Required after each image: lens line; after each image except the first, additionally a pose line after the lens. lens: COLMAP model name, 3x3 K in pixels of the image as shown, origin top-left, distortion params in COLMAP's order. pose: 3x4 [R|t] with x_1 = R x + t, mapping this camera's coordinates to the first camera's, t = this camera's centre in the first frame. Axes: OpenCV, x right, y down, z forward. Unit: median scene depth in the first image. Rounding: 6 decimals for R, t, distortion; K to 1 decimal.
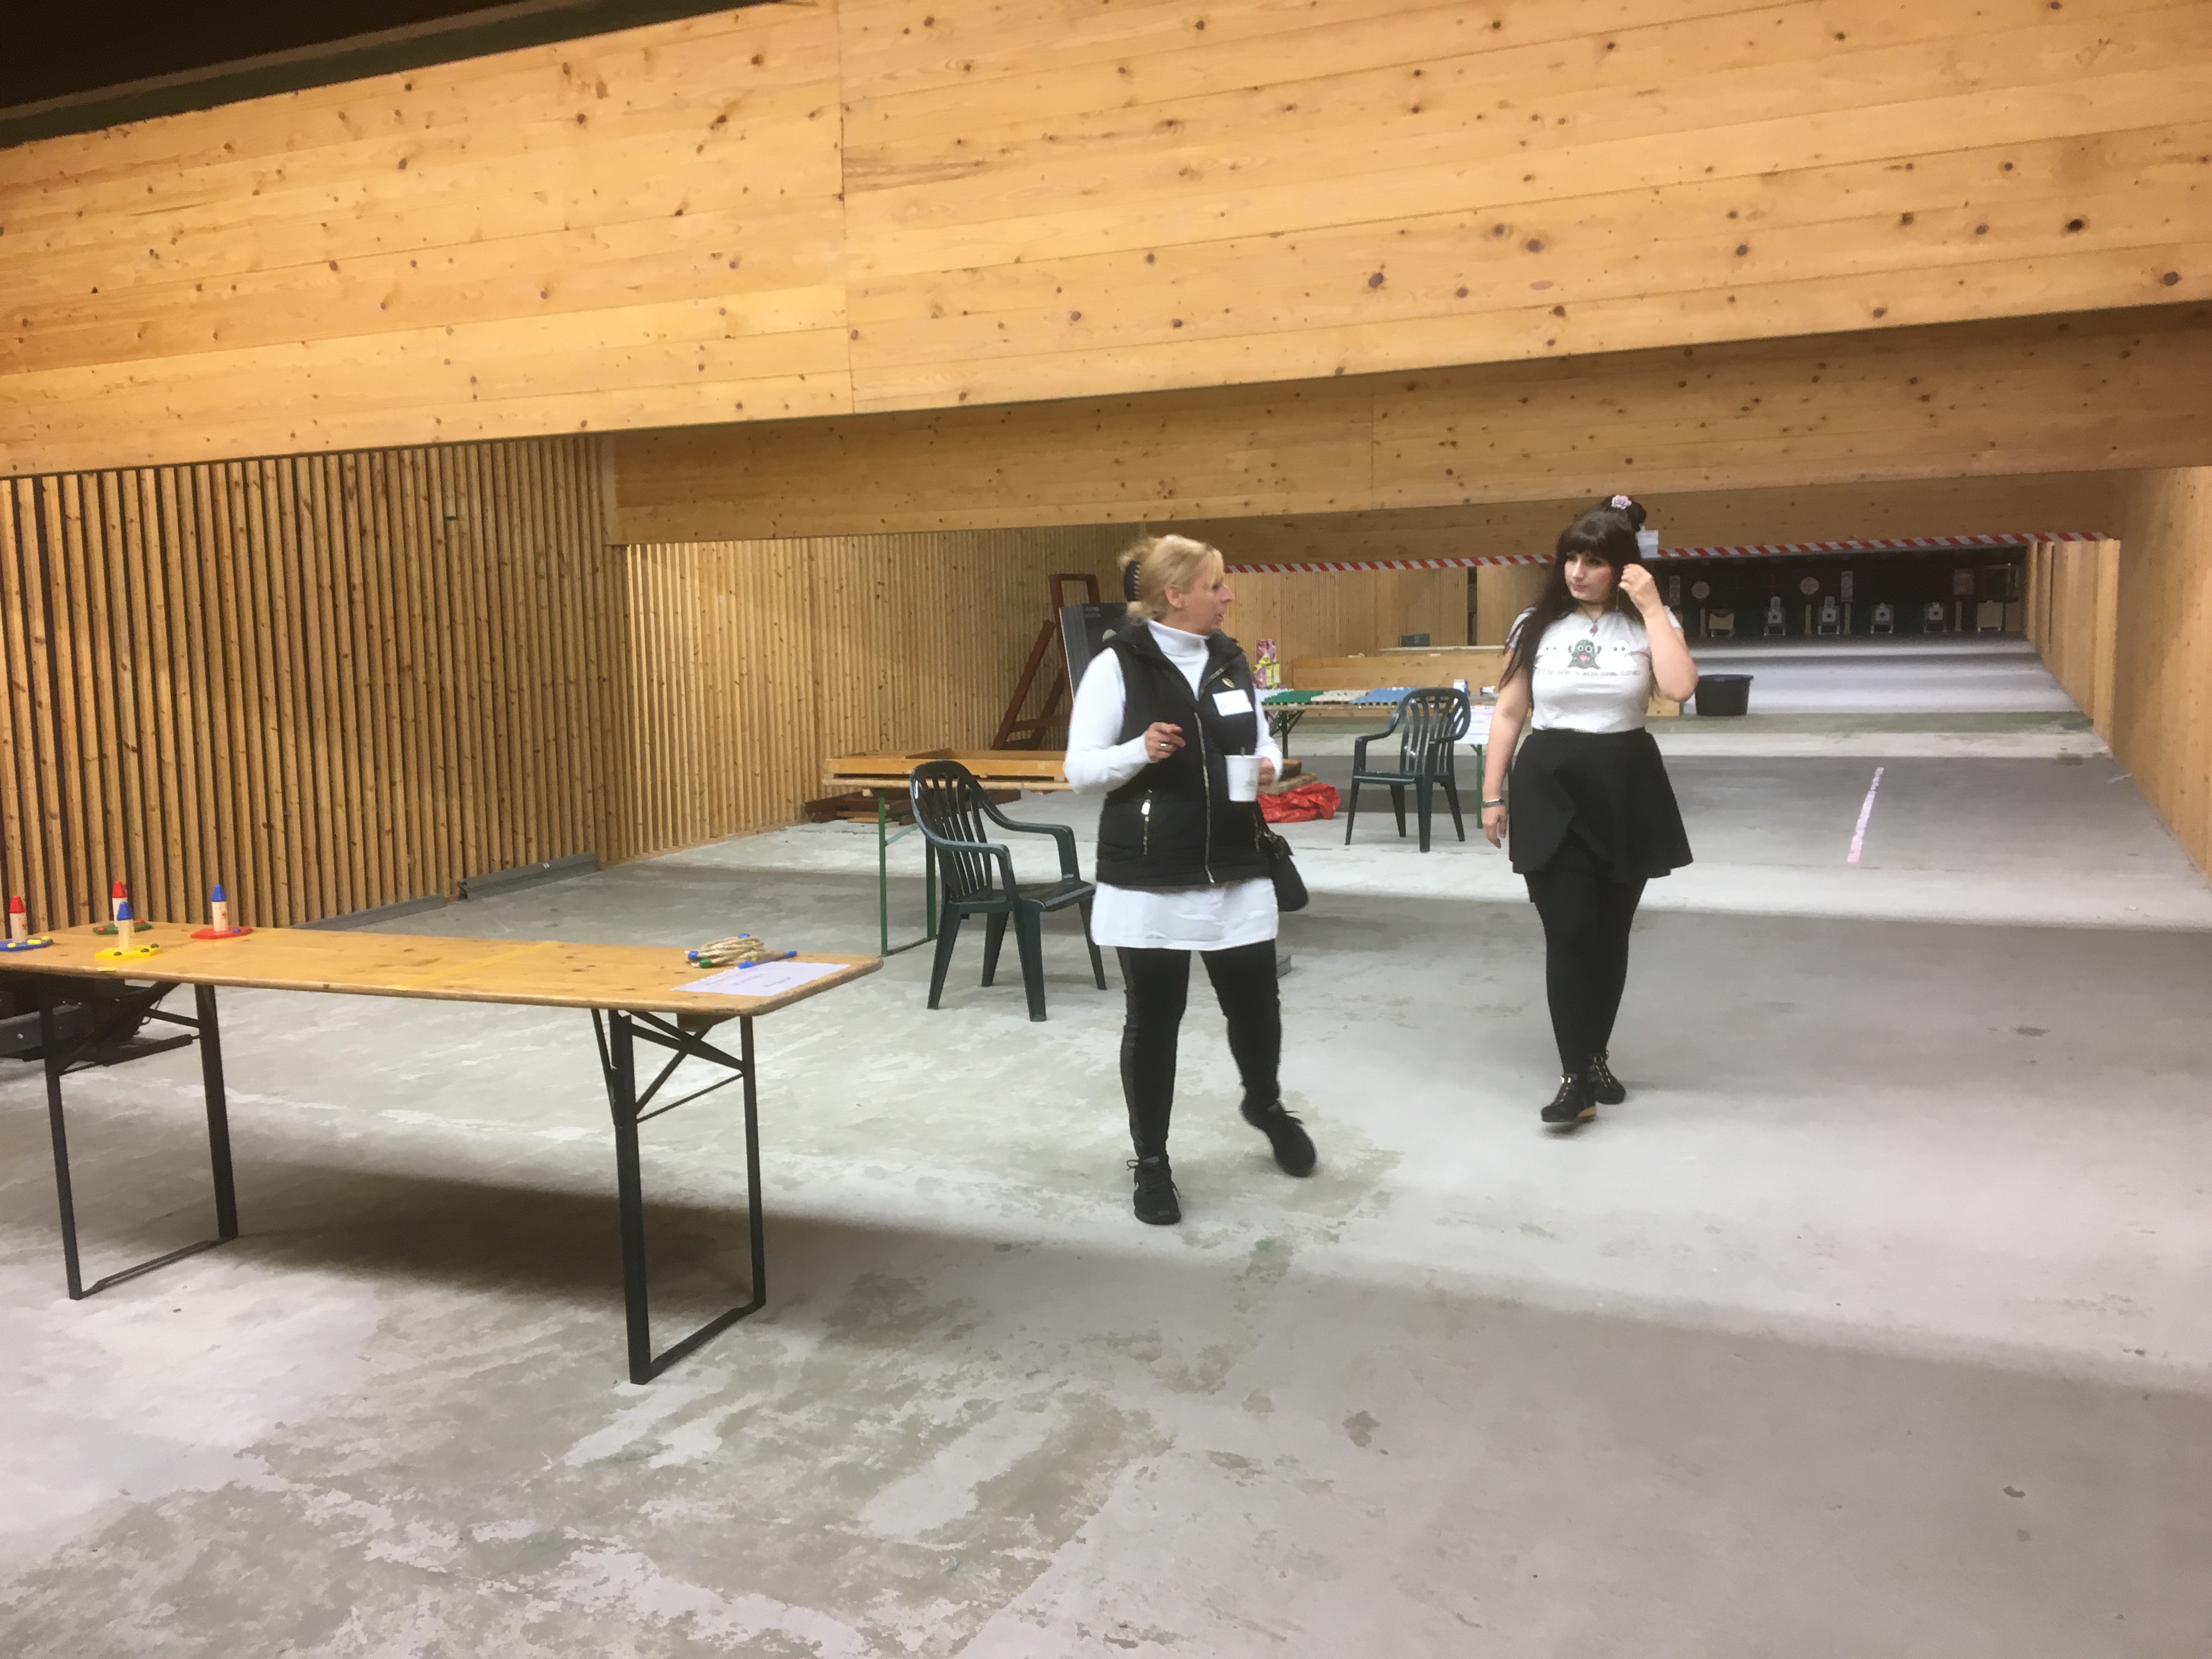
lens RADIAL K [[1858.7, 0, 1106.0], [0, 1858.7, 829.5], [0, 0, 1]] dist [0.091201, -0.138662]
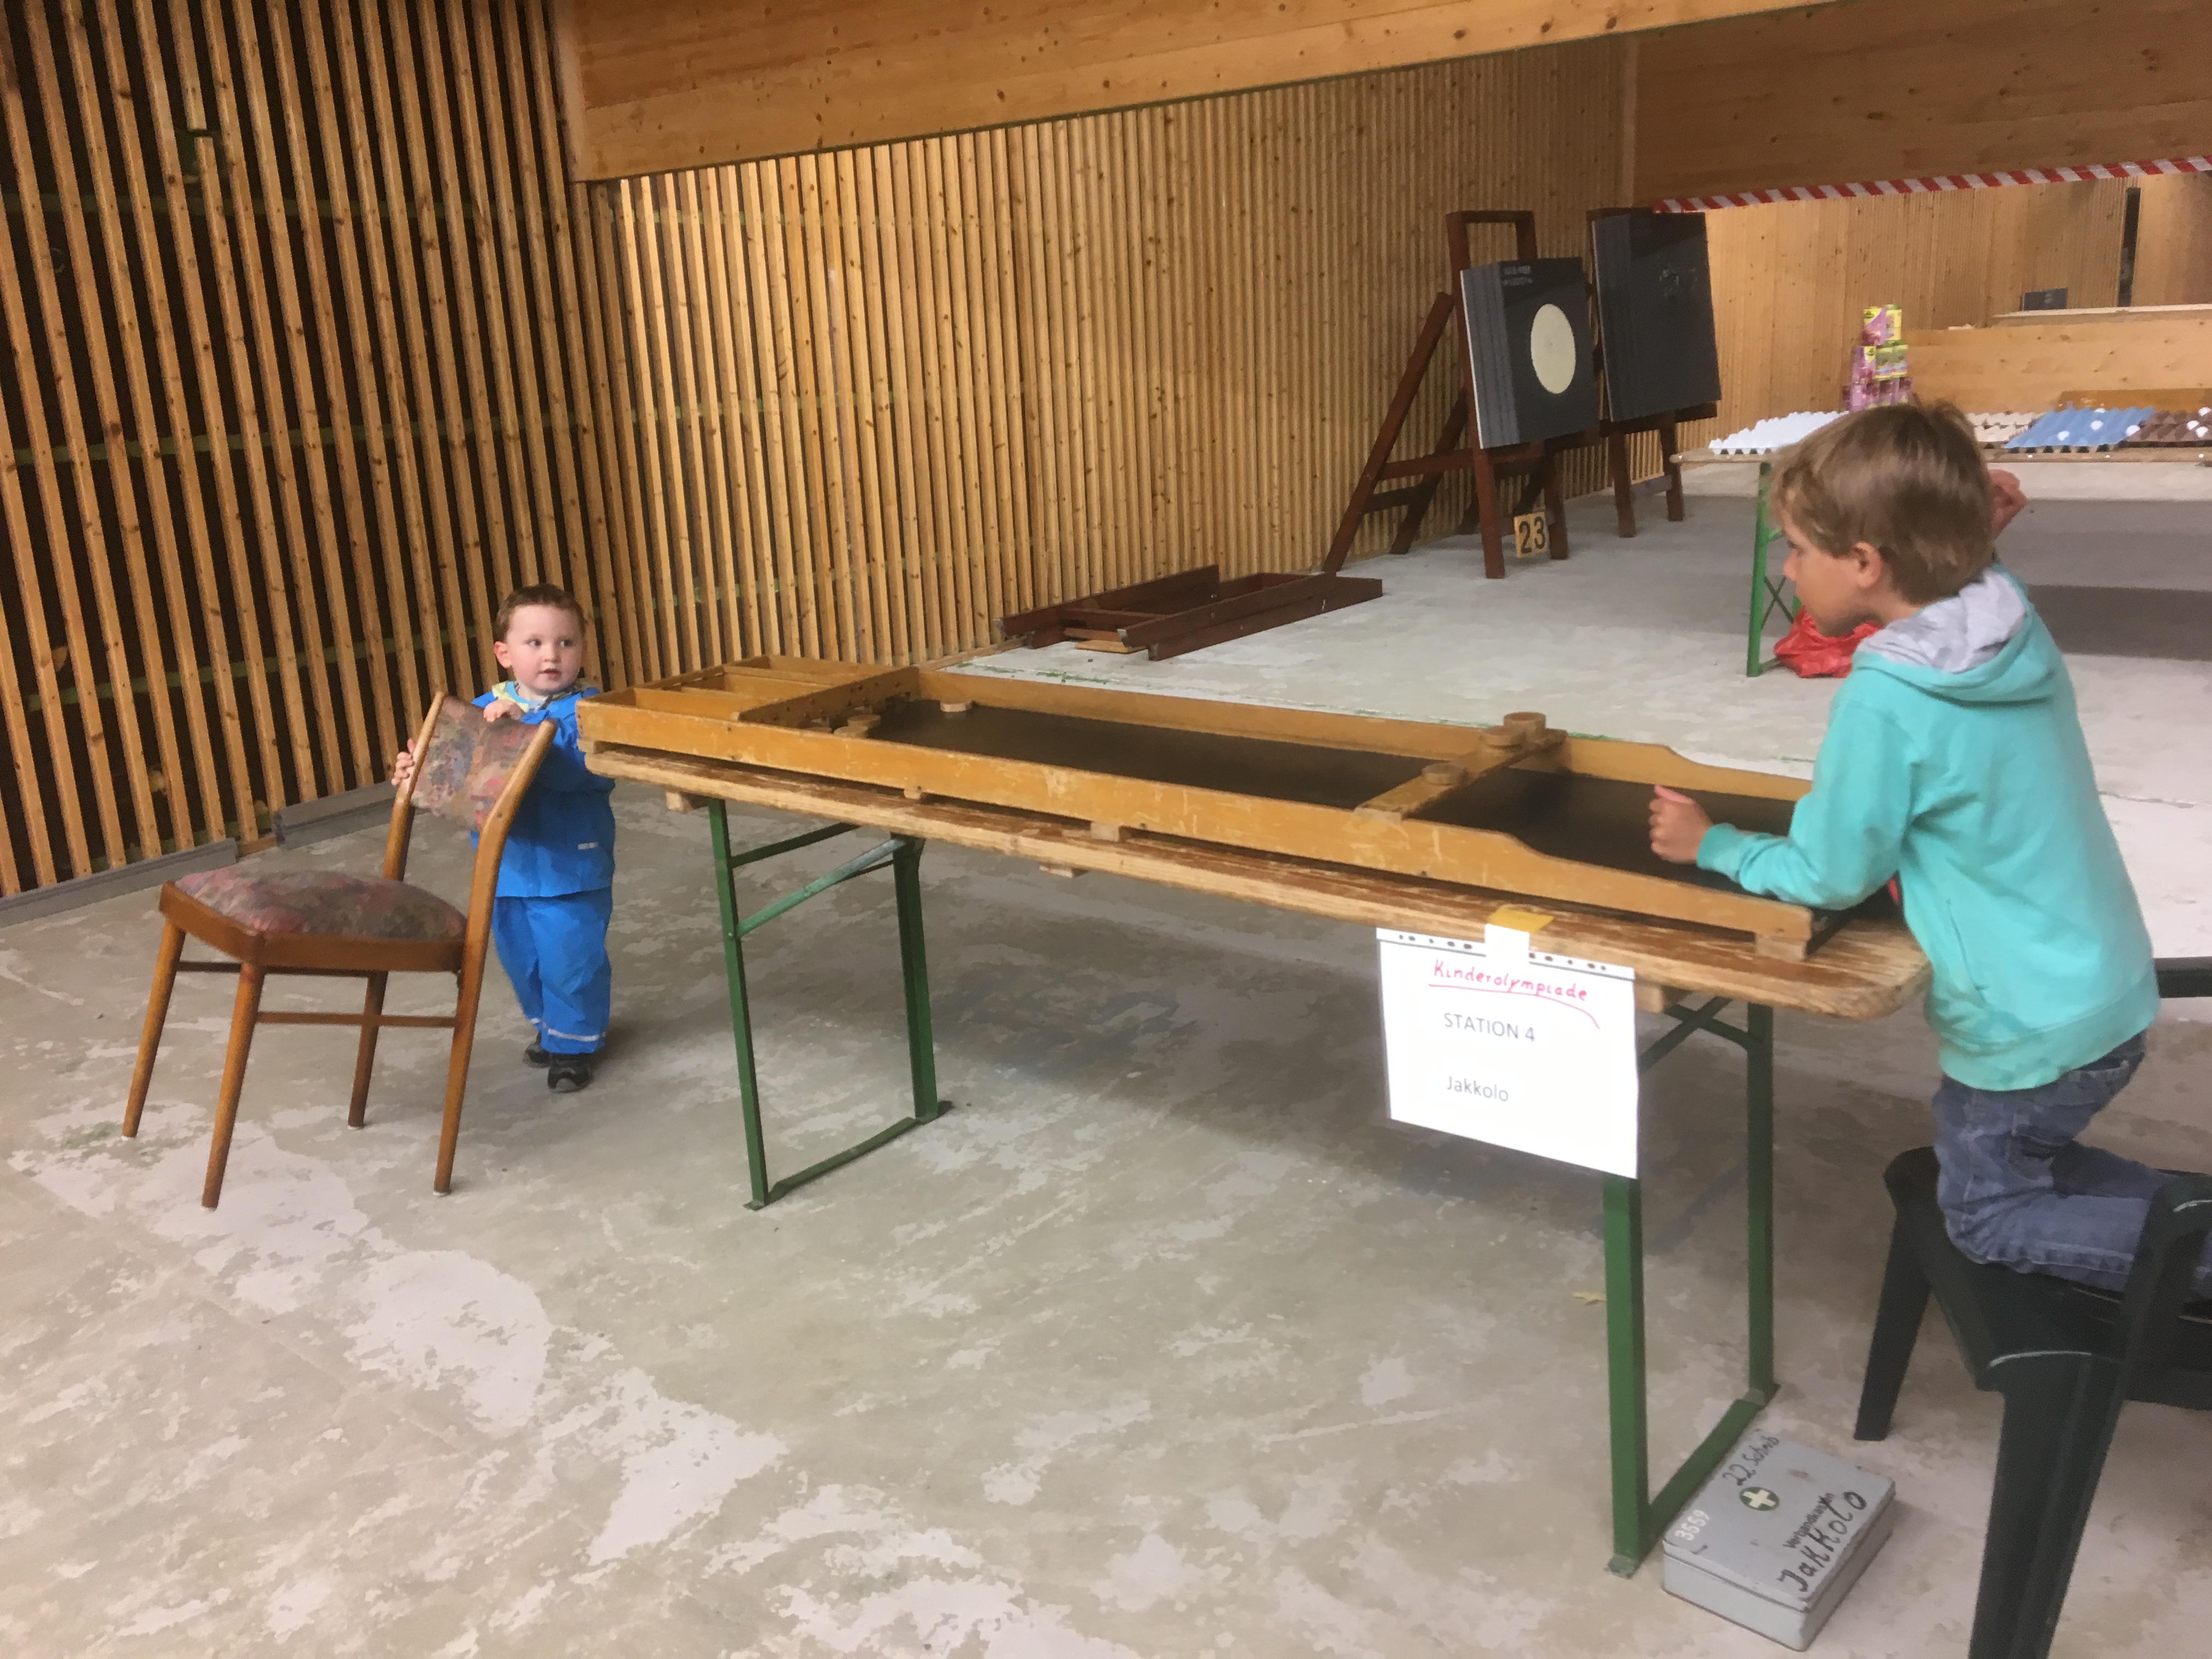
lens RADIAL K [[1863.8, 0, 1106.0], [0, 1863.8, 829.5], [0, 0, 1]] dist [0.094617, -0.152615]
pose [[0.965545, 0.041457, -0.256913, 0.044253], [0.001551, 0.986295, 0.164983, -0.066536], [0.260232, -0.159697, 0.952248, 0.581926]]
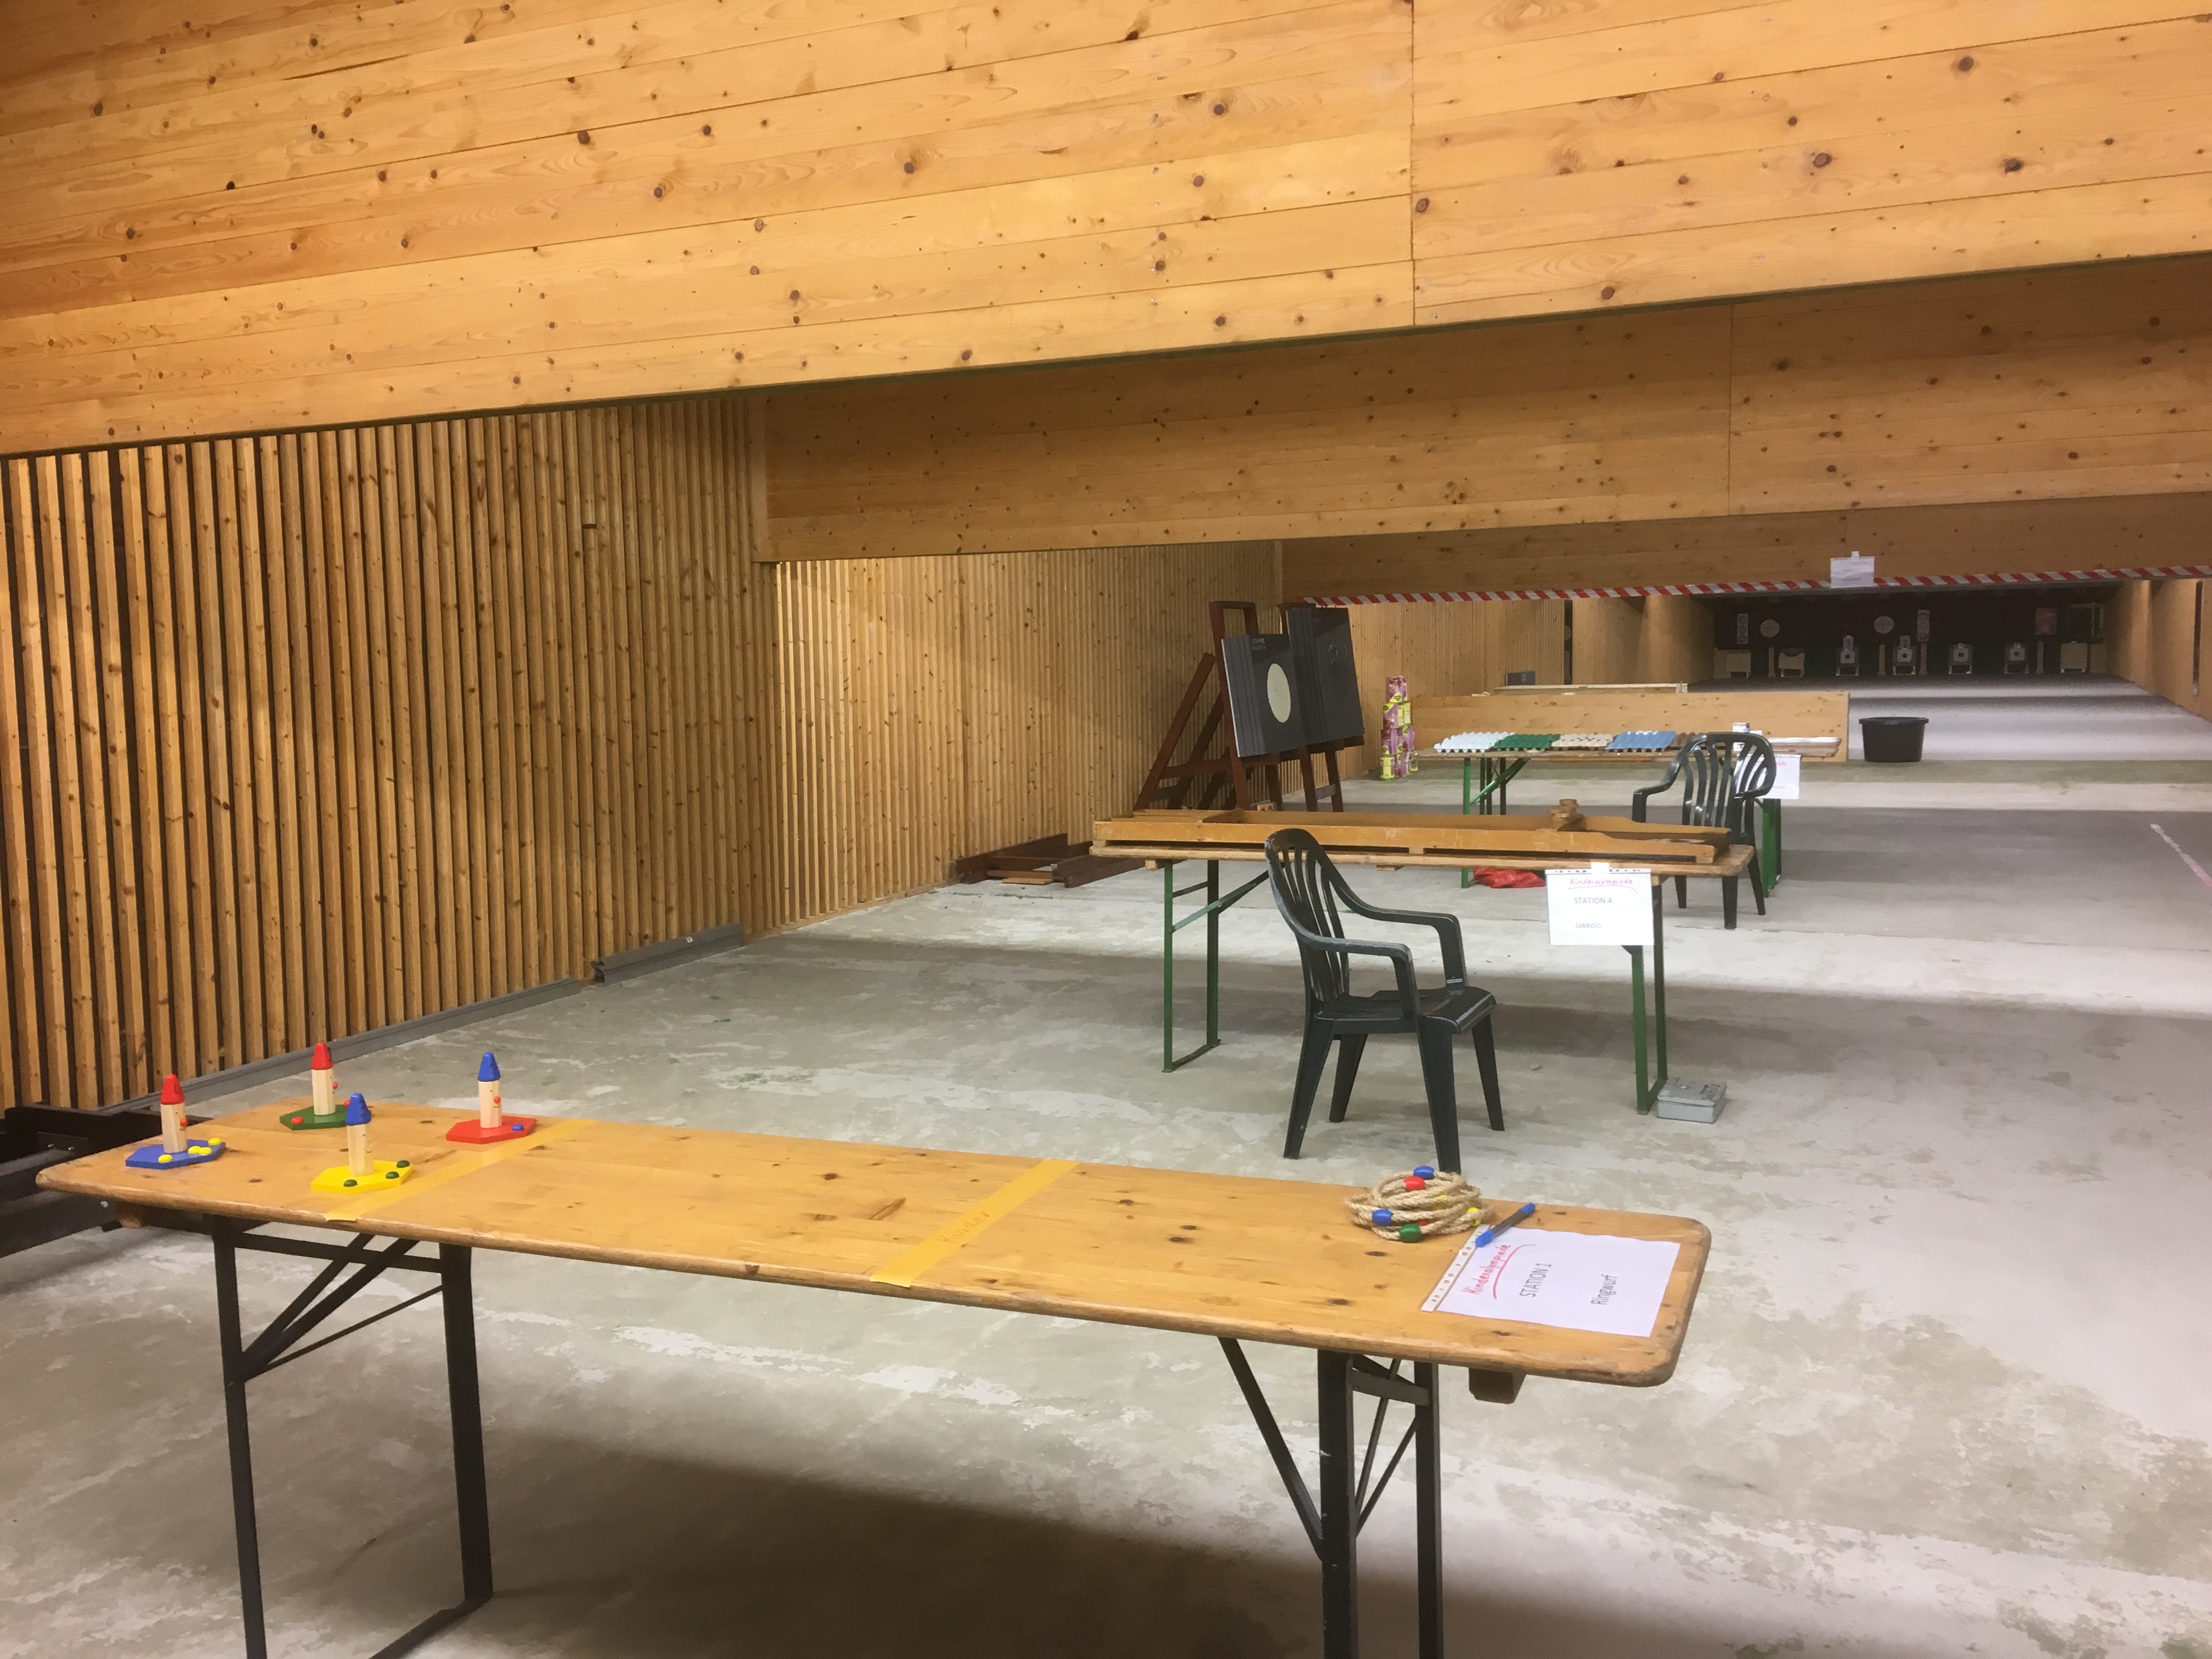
lens RADIAL K [[1863.8, 0, 1106.0], [0, 1863.8, 829.5], [0, 0, 1]] dist [0.094617, -0.152615]
pose [[0.999989, 0.004585, 0.001165, -0.130471], [-0.004560, 0.999785, -0.020251, -0.016353], [-0.001258, 0.020246, 0.999794, 0.181633]]
